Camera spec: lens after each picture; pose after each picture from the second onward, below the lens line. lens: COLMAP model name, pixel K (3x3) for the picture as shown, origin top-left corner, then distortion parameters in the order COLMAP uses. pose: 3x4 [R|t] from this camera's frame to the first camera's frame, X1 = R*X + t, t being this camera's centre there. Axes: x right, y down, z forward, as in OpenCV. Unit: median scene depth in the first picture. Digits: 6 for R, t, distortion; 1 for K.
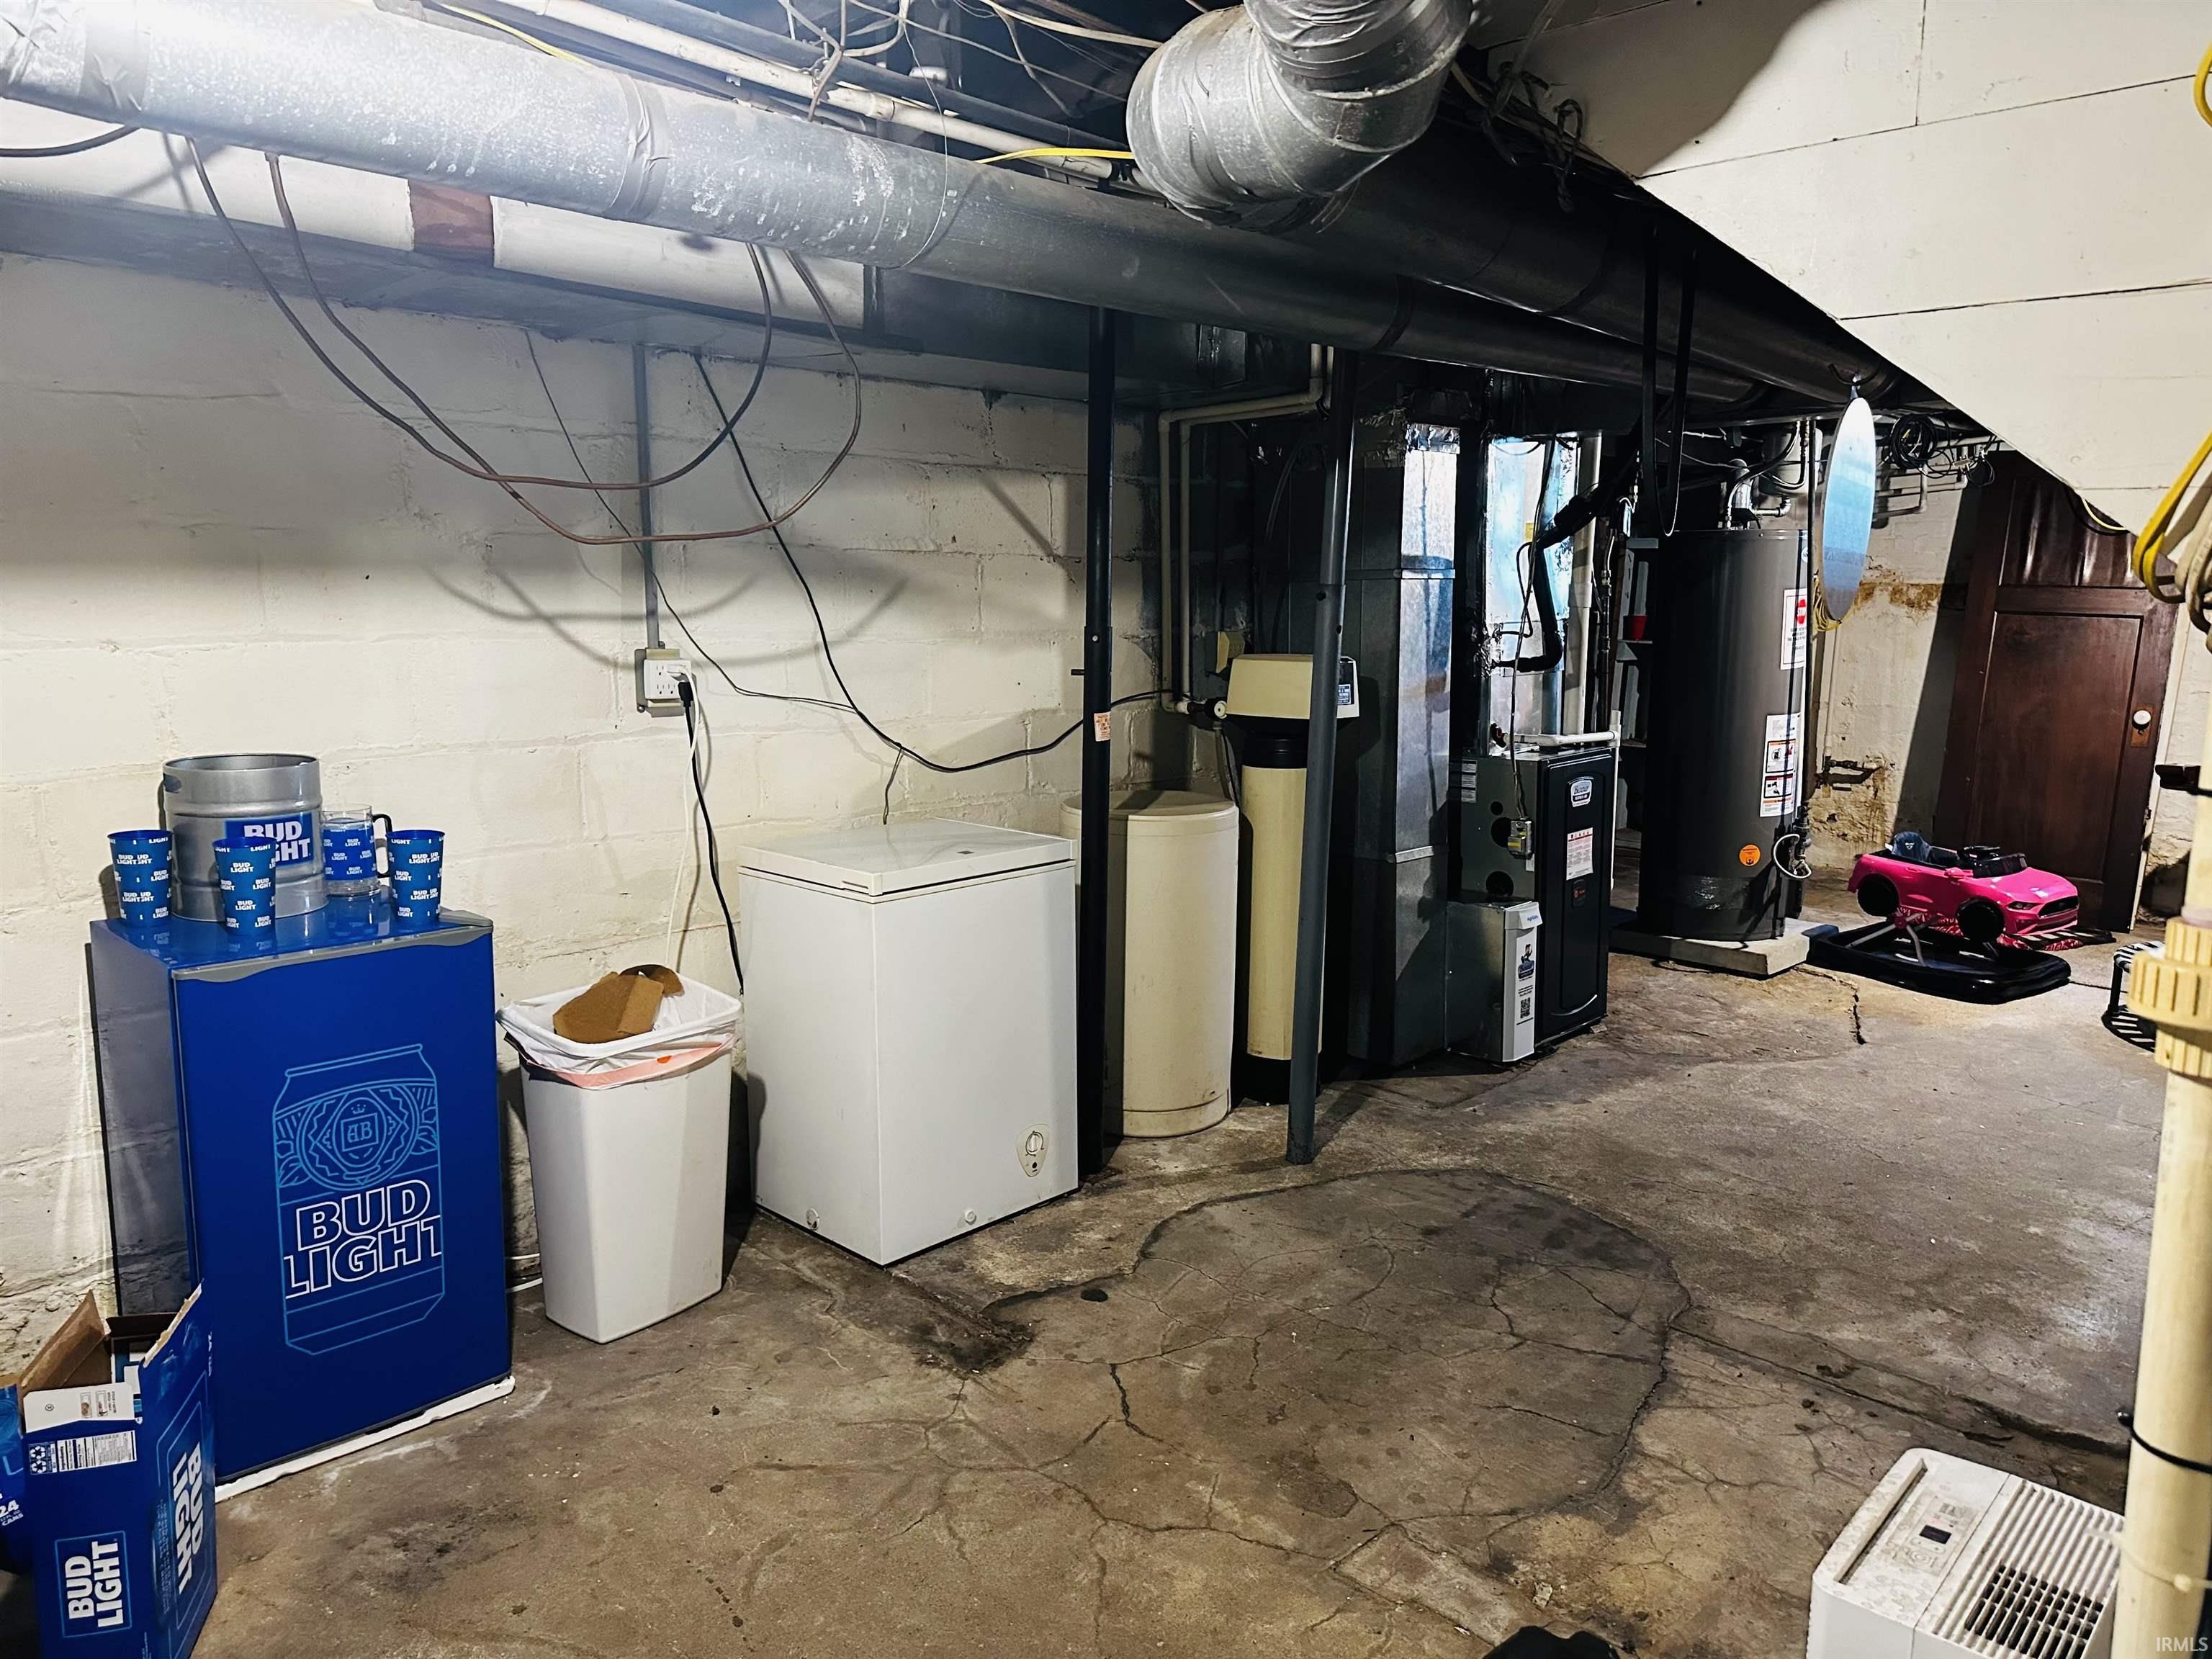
lens RADIAL K [[1524.0, 0, 1106.0], [0, 1524.0, 829.5], [0, 0, 1]] dist [0.003235, 0.000095]
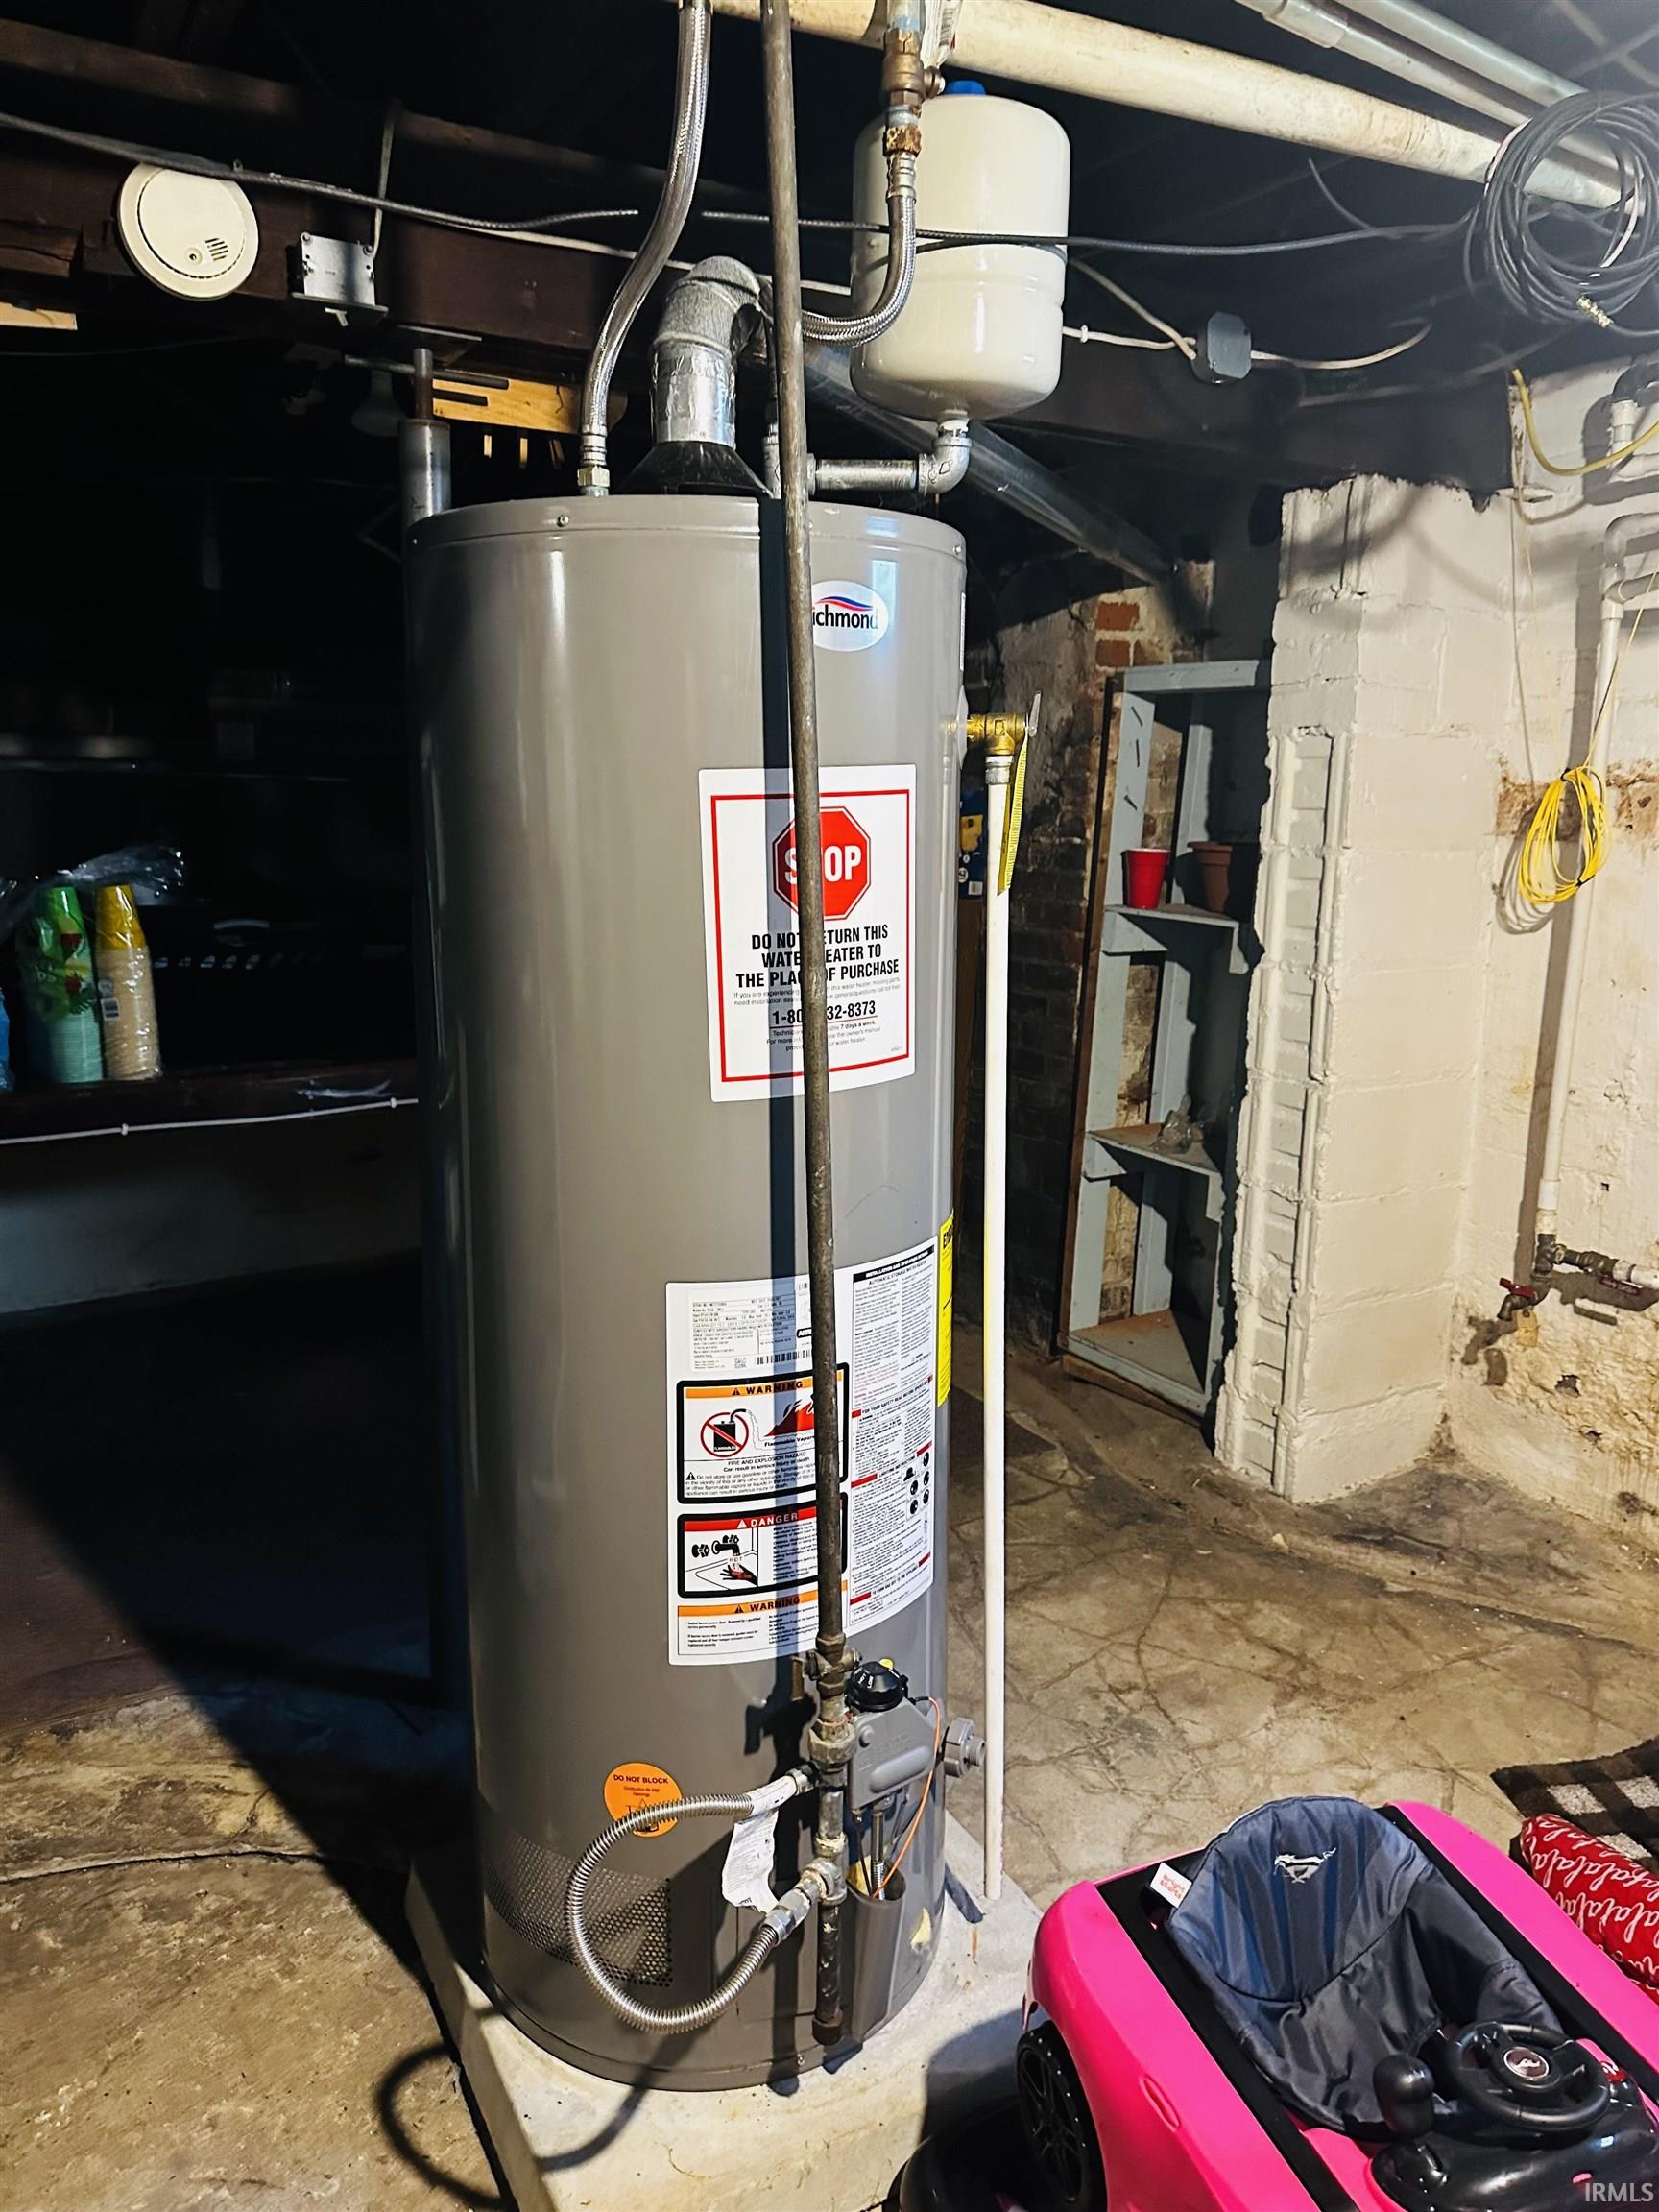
lens RADIAL K [[1497.6, 0, 829.5], [0, 1497.6, 1106.0], [0, 0, 1]] dist [0.004700, -0.000241]
pose [[0.964135, 0.060388, -0.258450, 0.547134], [-0.050810, 0.997757, 0.043585, -0.119879], [0.260502, -0.028890, 0.965041, 0.822564]]
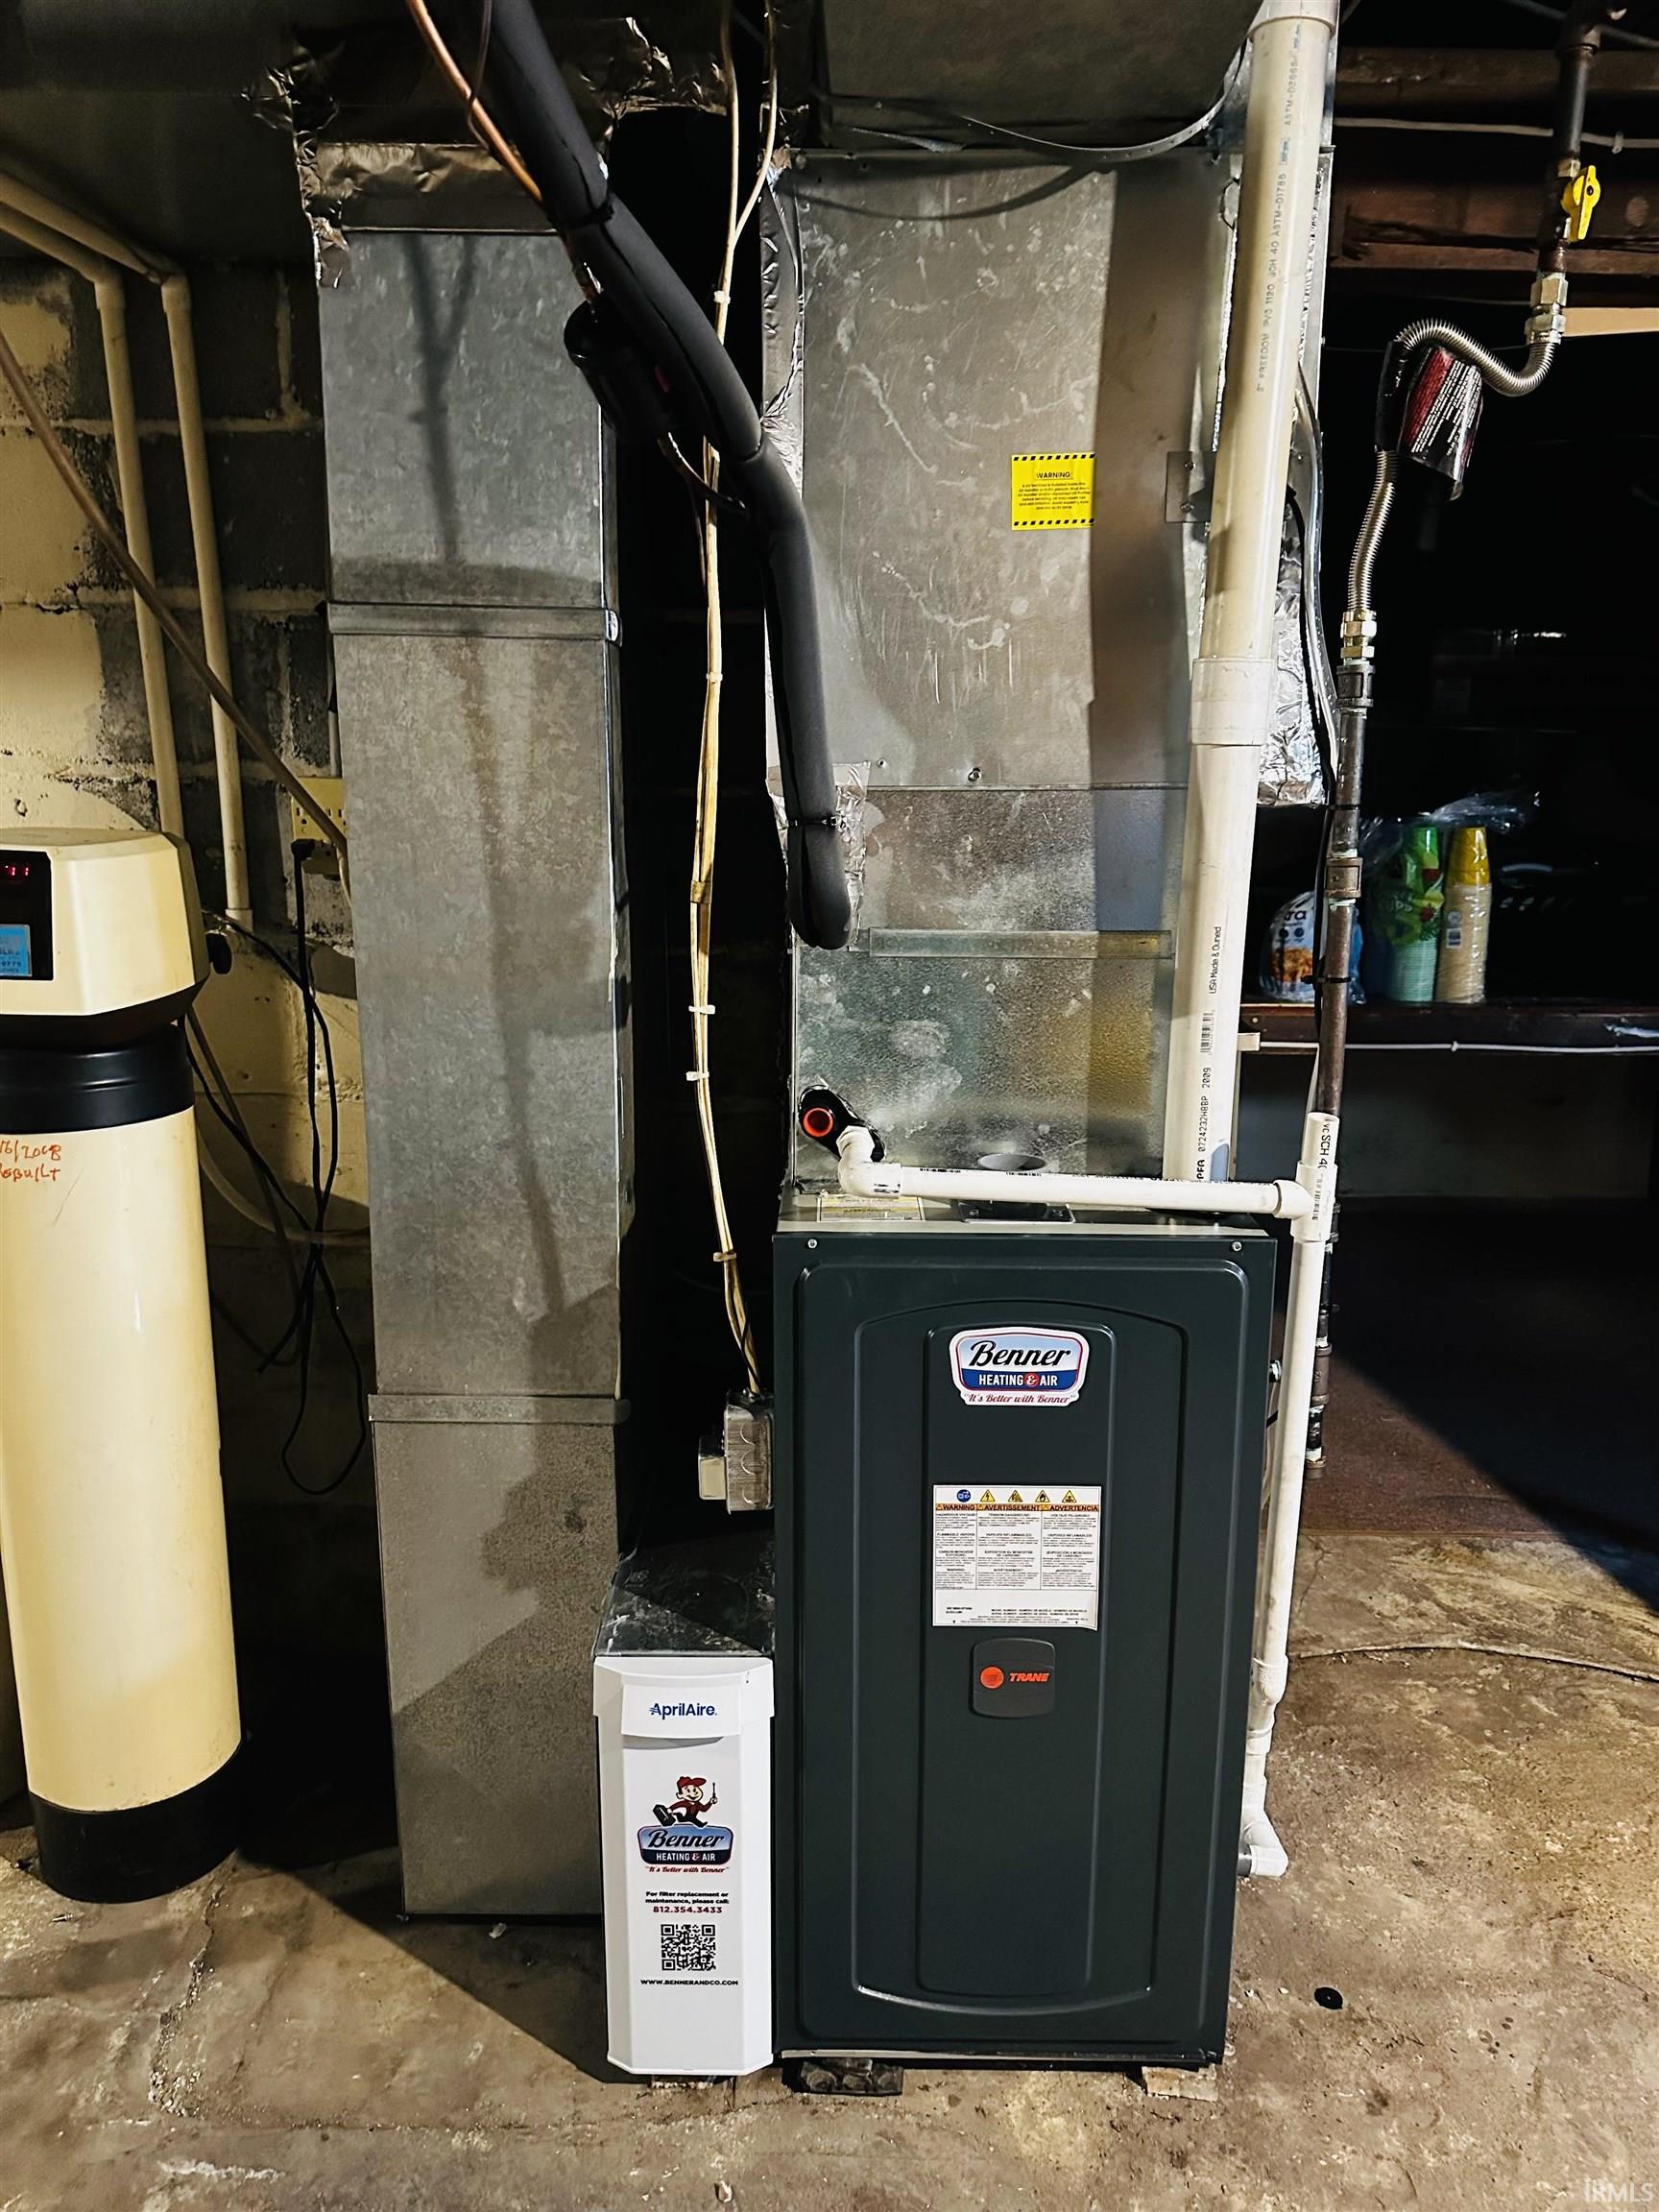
lens RADIAL K [[1524.0, 0, 829.6], [0, 1524.0, 1132.8], [0, 0, 1]] dist [0.003235, 0.000095]
pose [[0.705521, 0.180663, -0.685275, 0.434402], [-0.127278, 0.983540, 0.128258, -0.092695], [0.697166, -0.003268, 0.716902, 0.686713]]
